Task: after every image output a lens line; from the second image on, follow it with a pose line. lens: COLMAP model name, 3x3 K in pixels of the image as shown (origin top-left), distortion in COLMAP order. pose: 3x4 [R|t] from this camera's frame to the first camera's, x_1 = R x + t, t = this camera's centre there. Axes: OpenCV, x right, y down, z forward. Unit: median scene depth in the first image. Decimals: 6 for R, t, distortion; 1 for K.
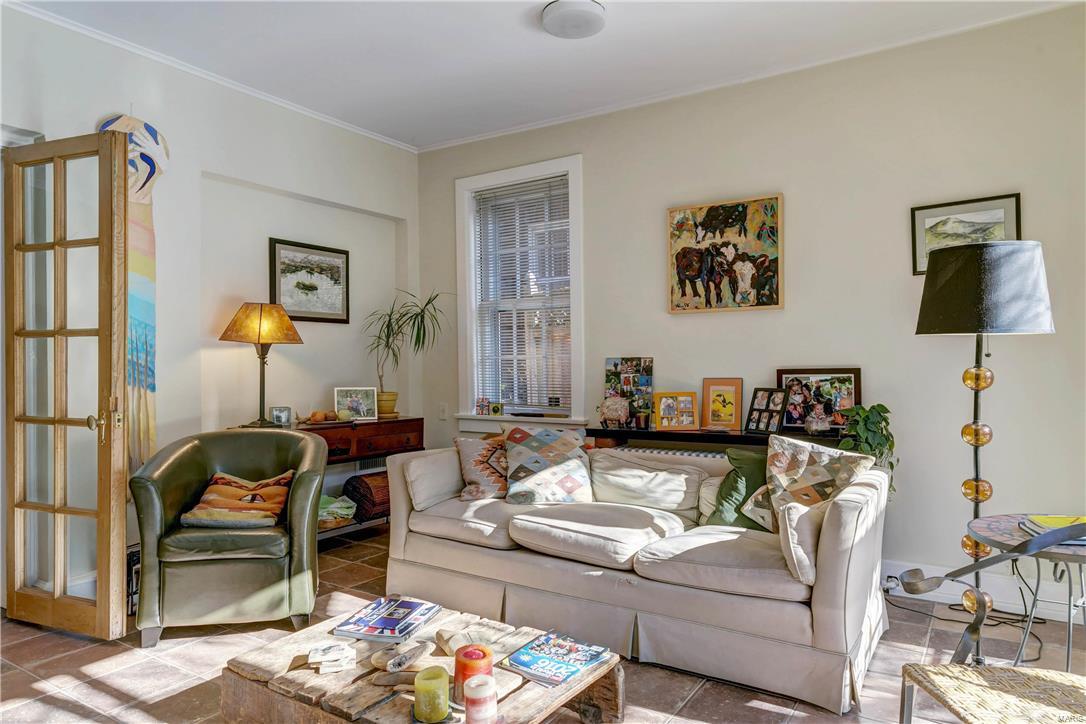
lens RADIAL K [[684.8, 0, 543.0], [0, 684.8, 362.0], [0, 0, 1]] dist [0.003456, 0.000658]
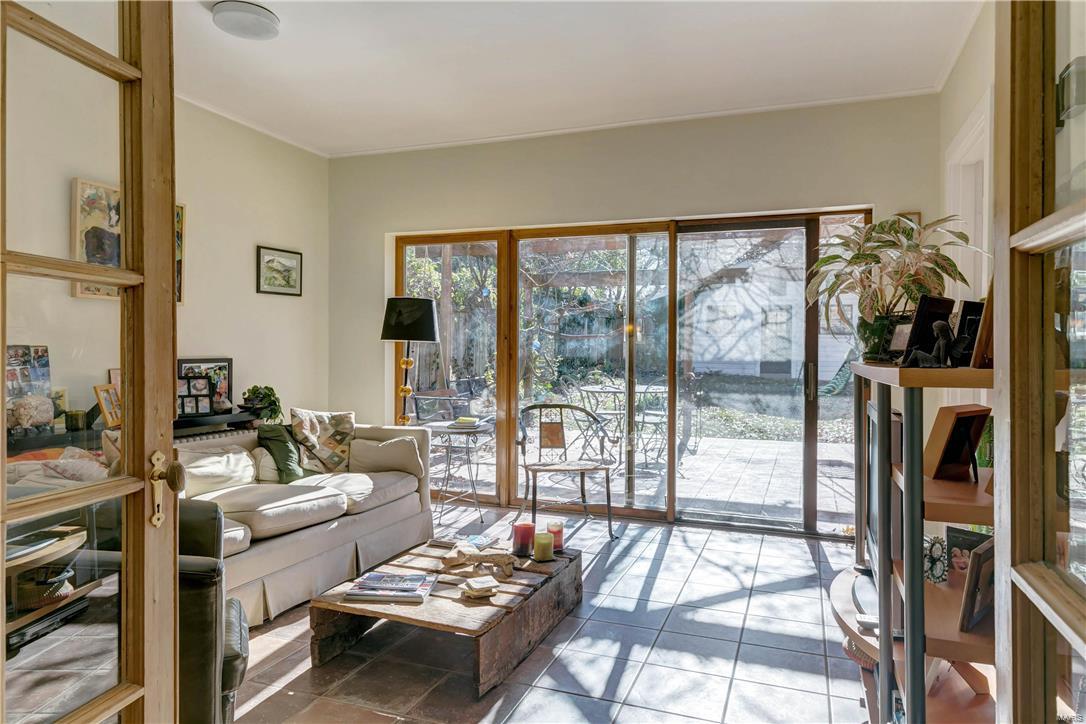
lens RADIAL K [[684.8, 0, 543.0], [0, 684.8, 362.0], [0, 0, 1]] dist [0.003456, 0.000658]
pose [[-0.221936, -0.008814, 0.975021, -0.892083], [-0.009939, 0.999928, 0.006776, 0.001306], [-0.975011, -0.008187, -0.222007, 0.670620]]
